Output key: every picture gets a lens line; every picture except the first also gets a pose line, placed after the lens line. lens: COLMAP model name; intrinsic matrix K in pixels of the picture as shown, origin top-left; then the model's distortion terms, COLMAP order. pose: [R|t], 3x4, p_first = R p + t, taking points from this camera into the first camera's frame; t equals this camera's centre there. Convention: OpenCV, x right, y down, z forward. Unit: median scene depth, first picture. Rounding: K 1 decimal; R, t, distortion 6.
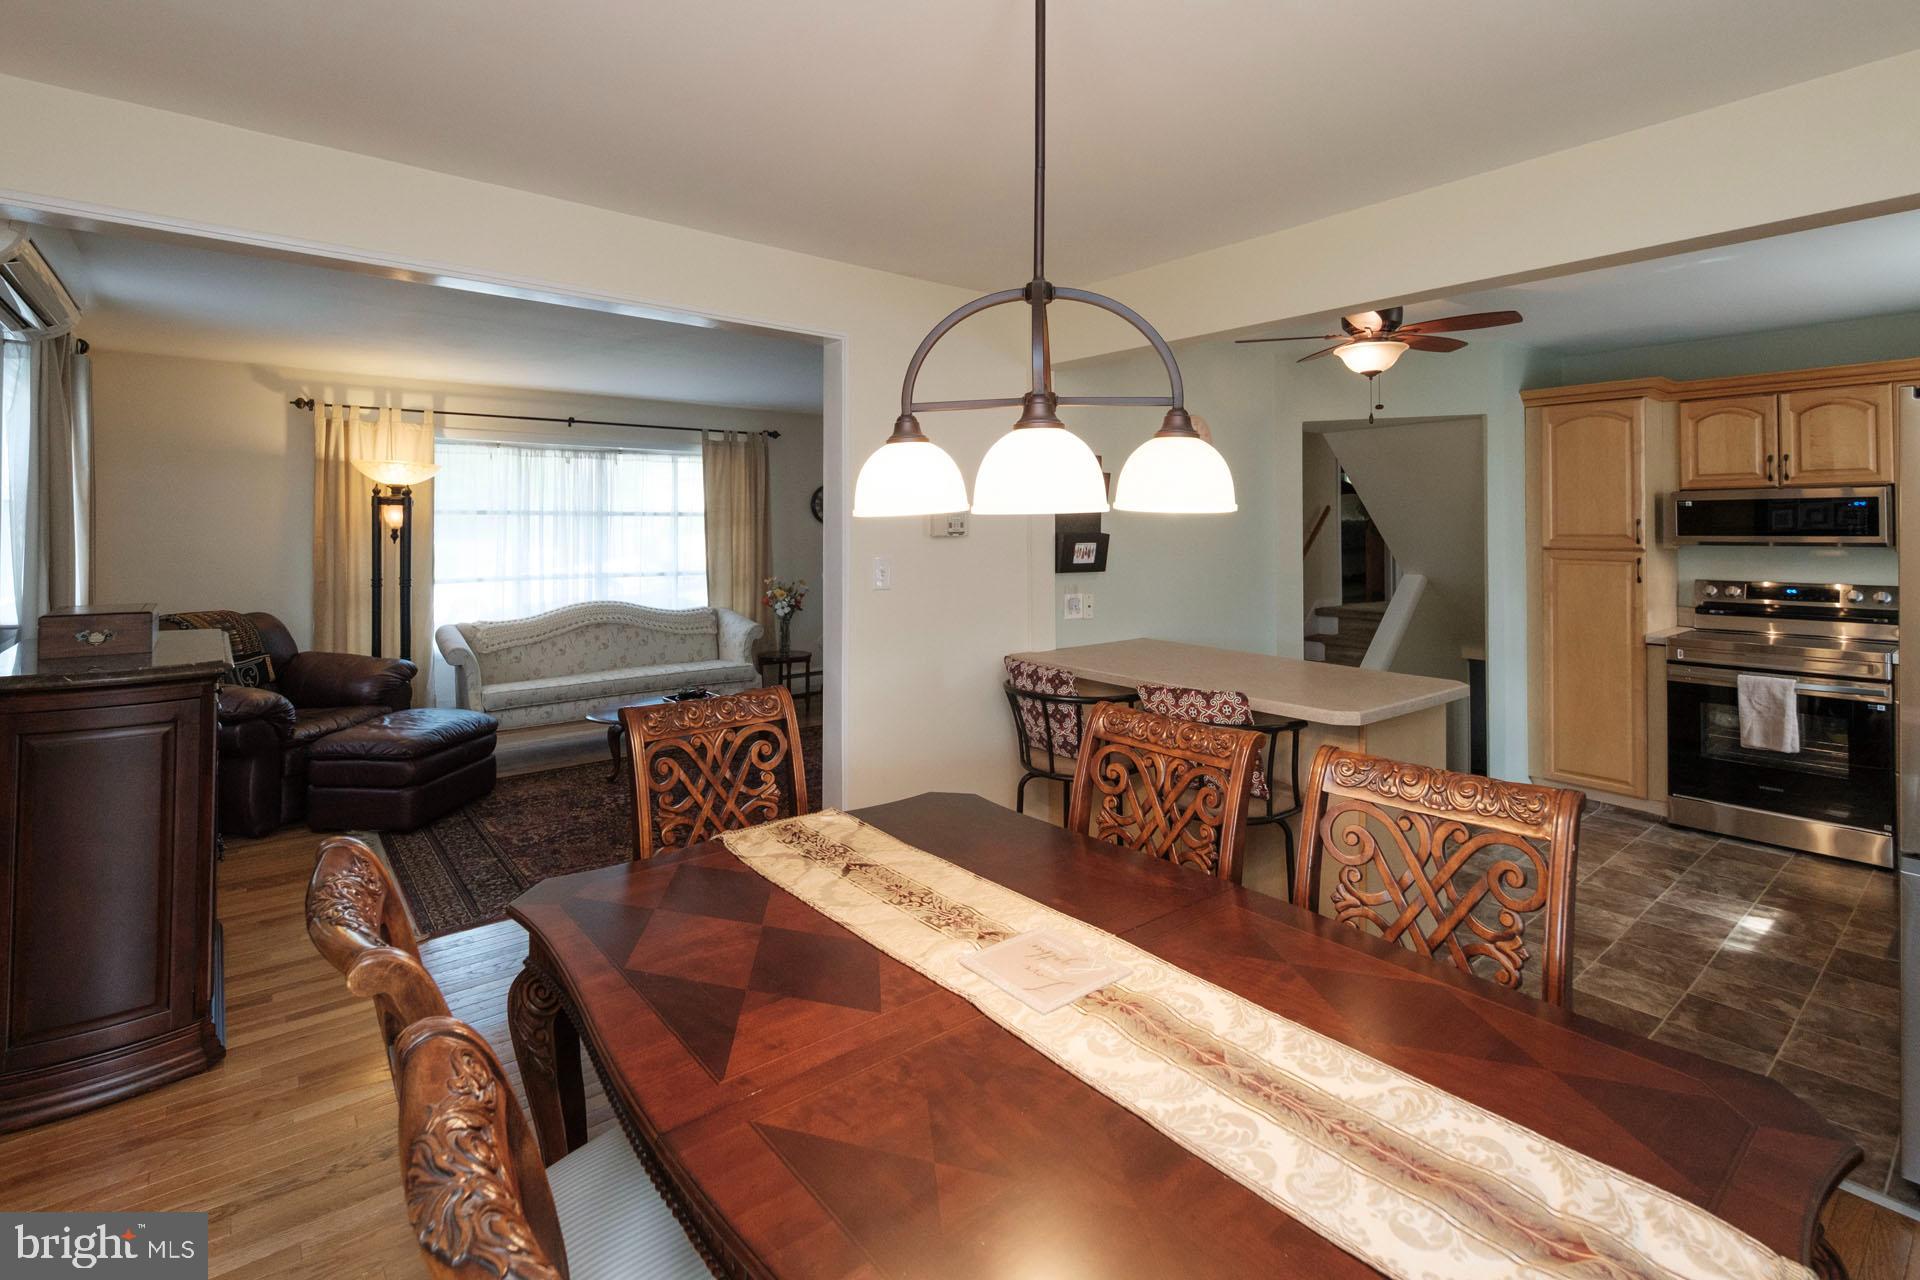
lens RADIAL K [[880.8, 0, 973.1], [0, 880.8, 513.5], [0, 0, 1]] dist [-0.002822, -0.000738]
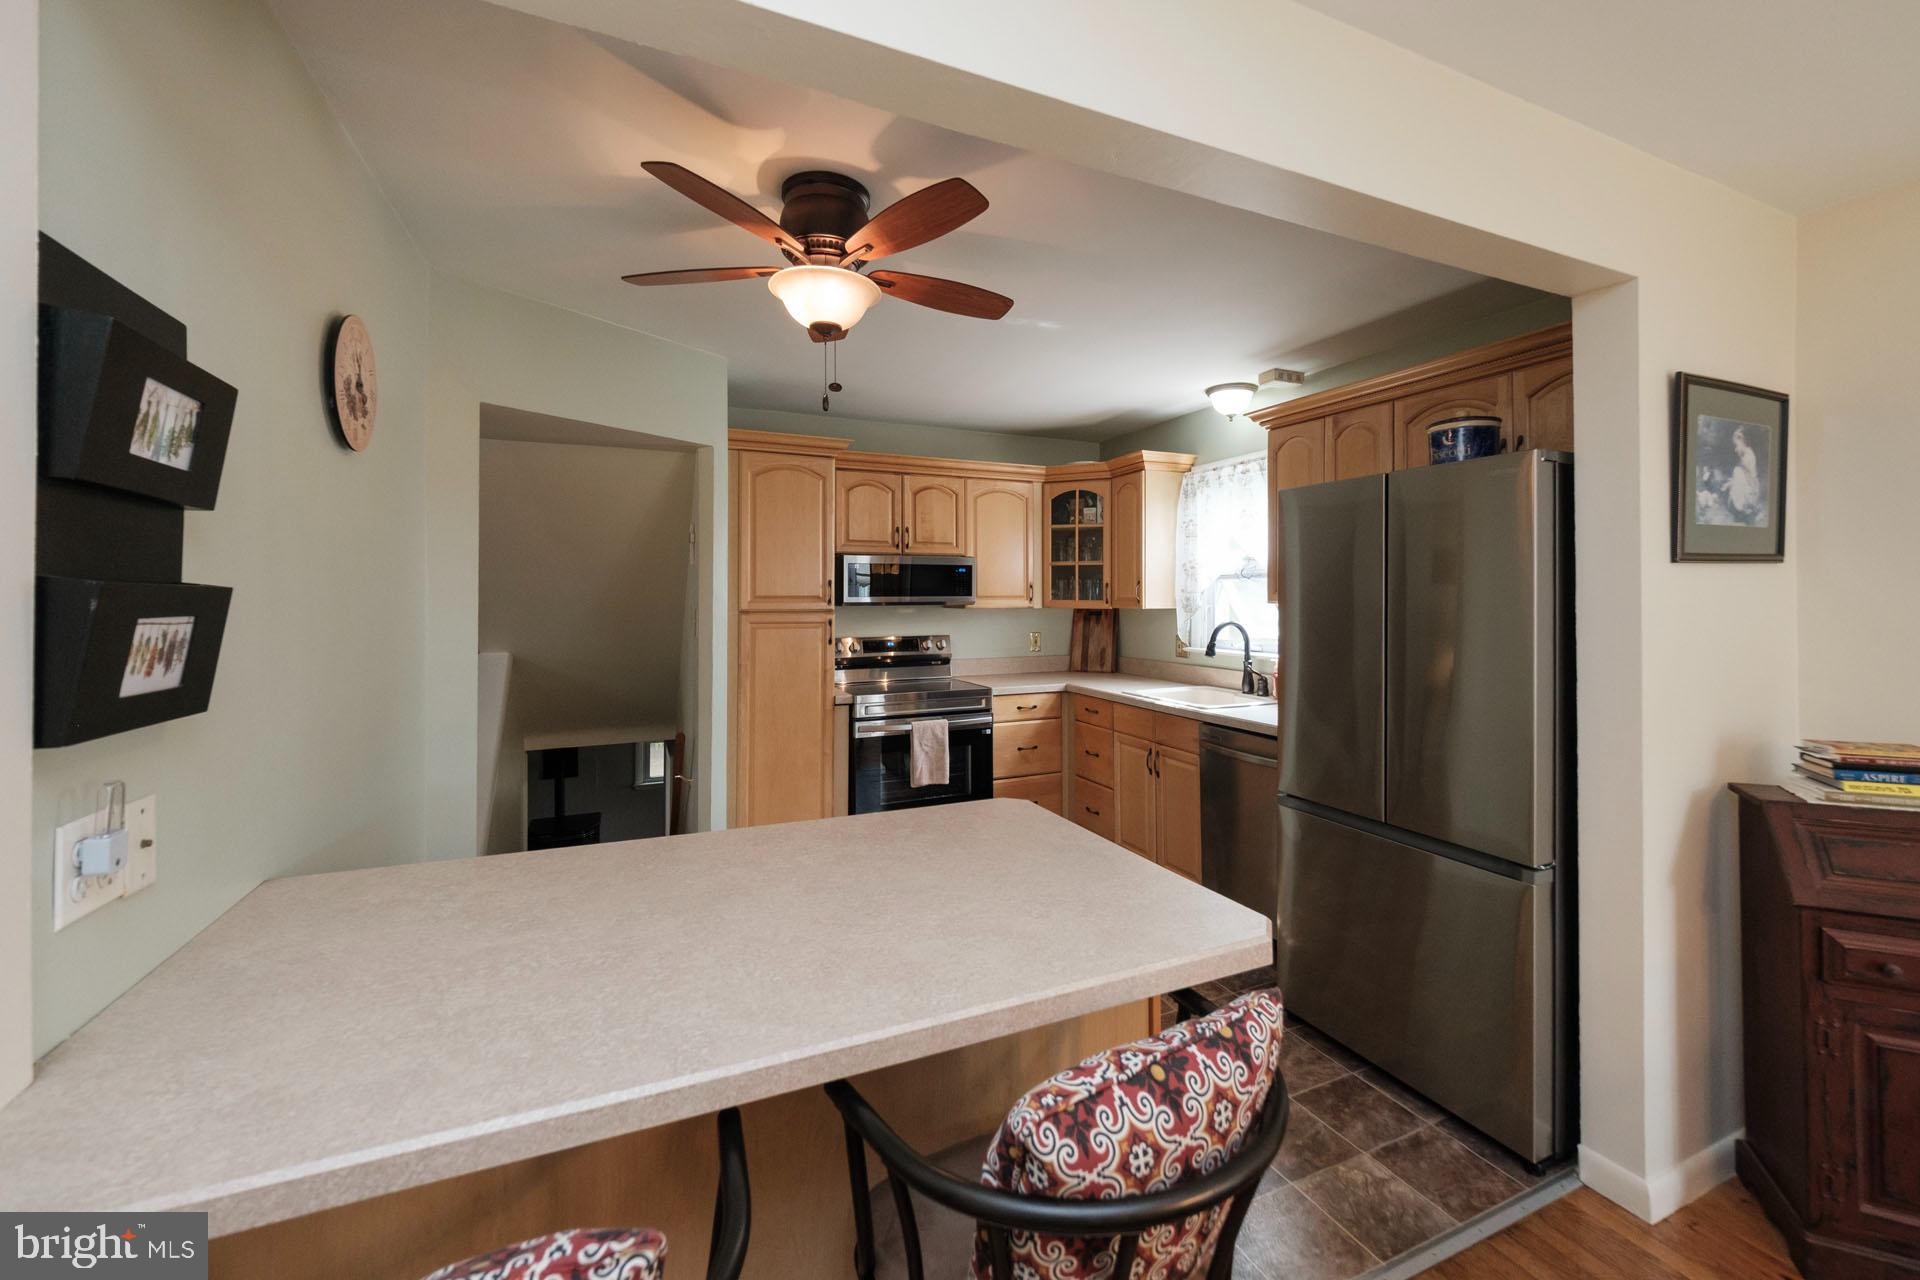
lens RADIAL K [[764.2, 0, 960.0], [0, 764.2, 593.4], [0, 0, 1]] dist [0.001756, 0.000066]
pose [[0.277487, 0.004910, 0.960717, -0.030863], [-0.012231, 0.999924, -0.001578, 0.021341], [-0.960651, -0.011312, 0.277526, 0.637539]]
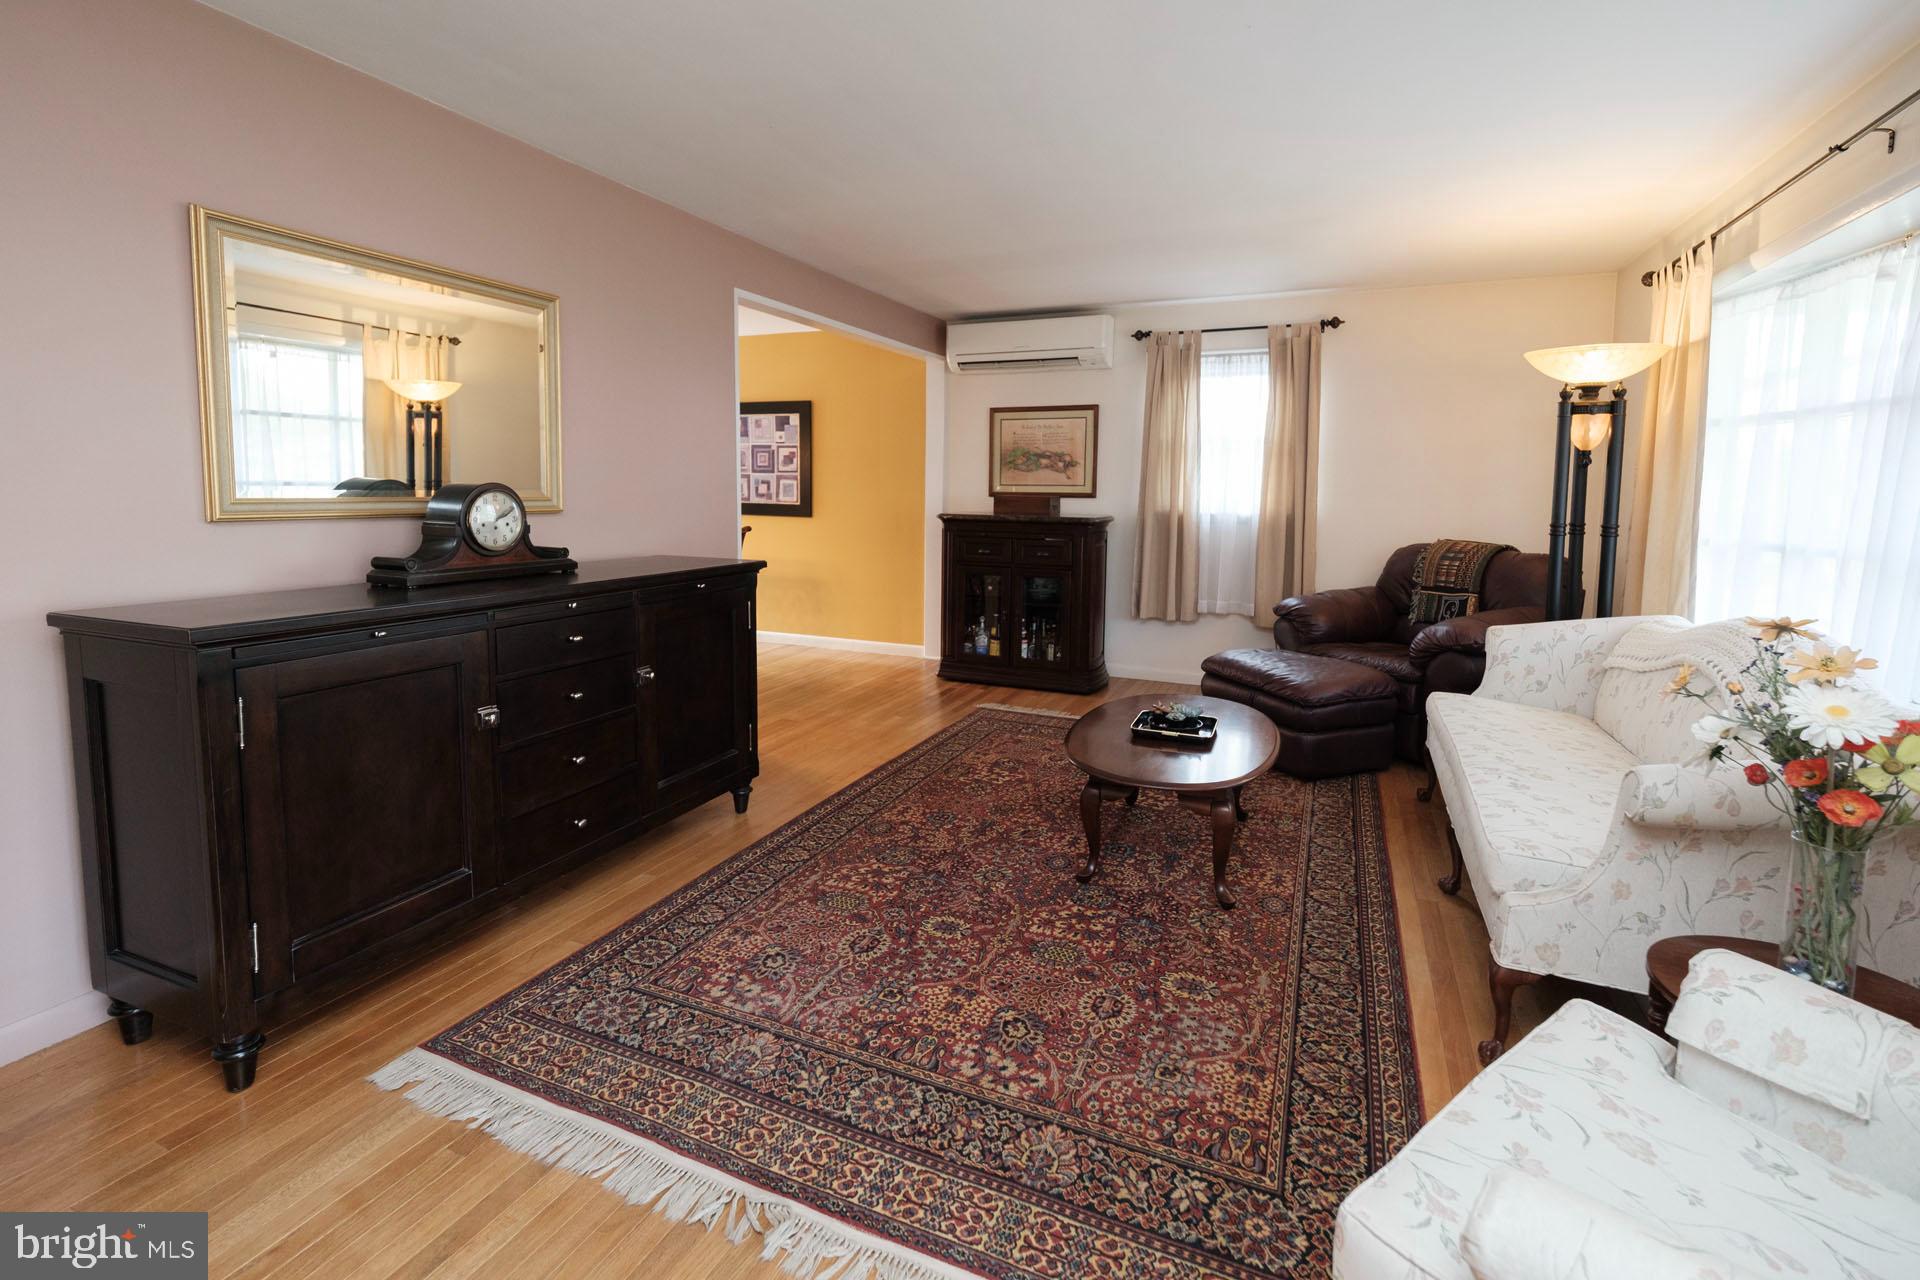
lens RADIAL K [[838.9, 0, 961.1], [0, 838.9, 565.8], [0, 0, 1]] dist [0.012429, -0.001094]
pose [[-0.879219, 0.035702, -0.475078, 0.088846], [-0.003346, 0.996701, 0.081094, 0.069353], [0.476406, 0.072889, -0.876199, 1.699662]]
